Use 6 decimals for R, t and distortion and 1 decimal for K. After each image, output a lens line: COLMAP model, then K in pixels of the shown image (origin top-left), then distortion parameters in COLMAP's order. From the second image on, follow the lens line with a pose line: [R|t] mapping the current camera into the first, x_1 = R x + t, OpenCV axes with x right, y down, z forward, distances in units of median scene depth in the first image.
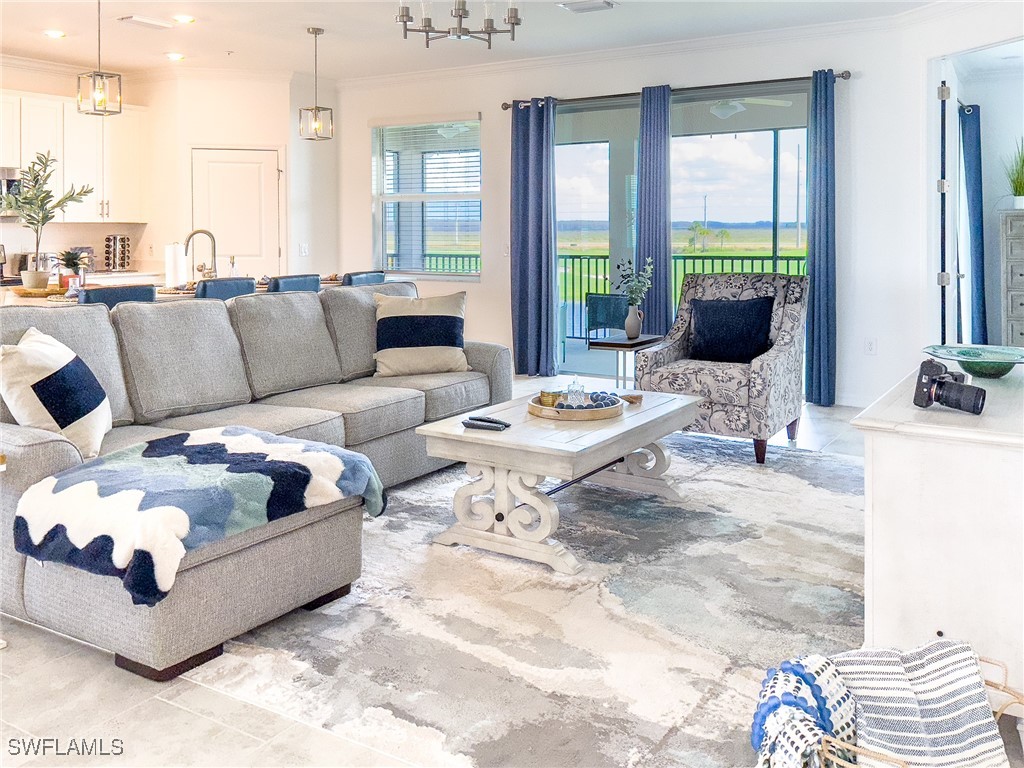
lens RADIAL K [[916.0, 0, 510.6], [0, 916.0, 235.3], [0, 0, 1]] dist [0.079509, -0.093870]
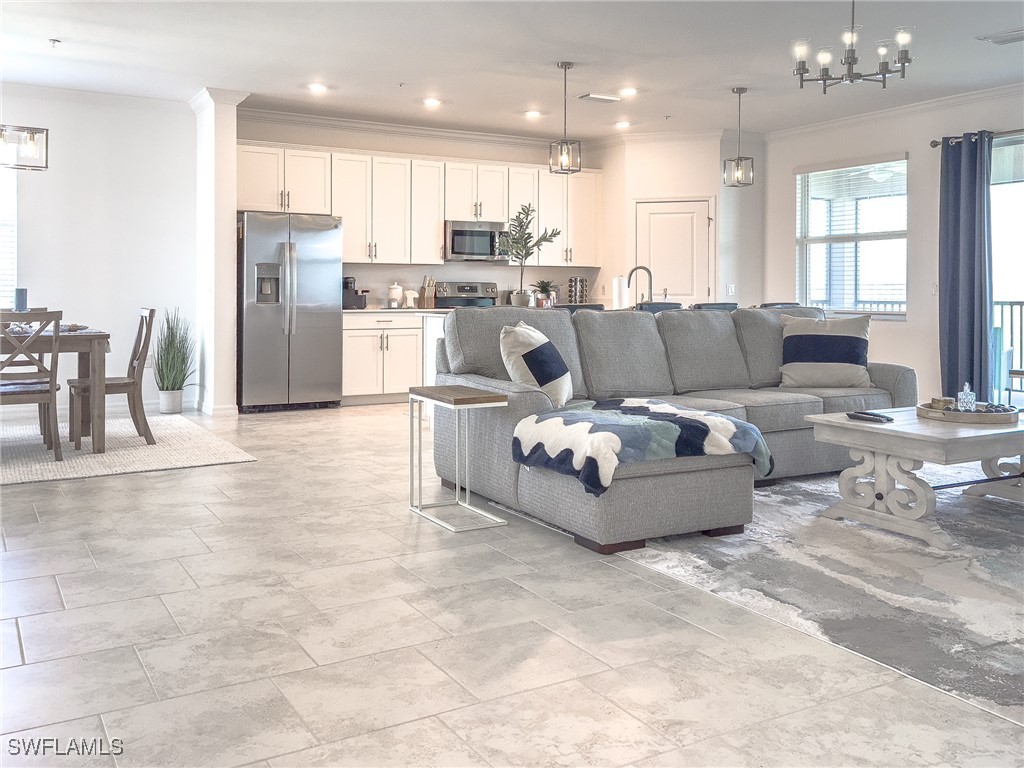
lens RADIAL K [[939.4, 0, 509.1], [0, 939.4, 318.9], [0, 0, 1]] dist [0.060113, 0.016771]
pose [[0.889533, 0.013667, -0.456667, 0.116168], [-0.005385, 0.999797, 0.019432, 0.062718], [0.456839, -0.014826, 0.889426, -0.267159]]
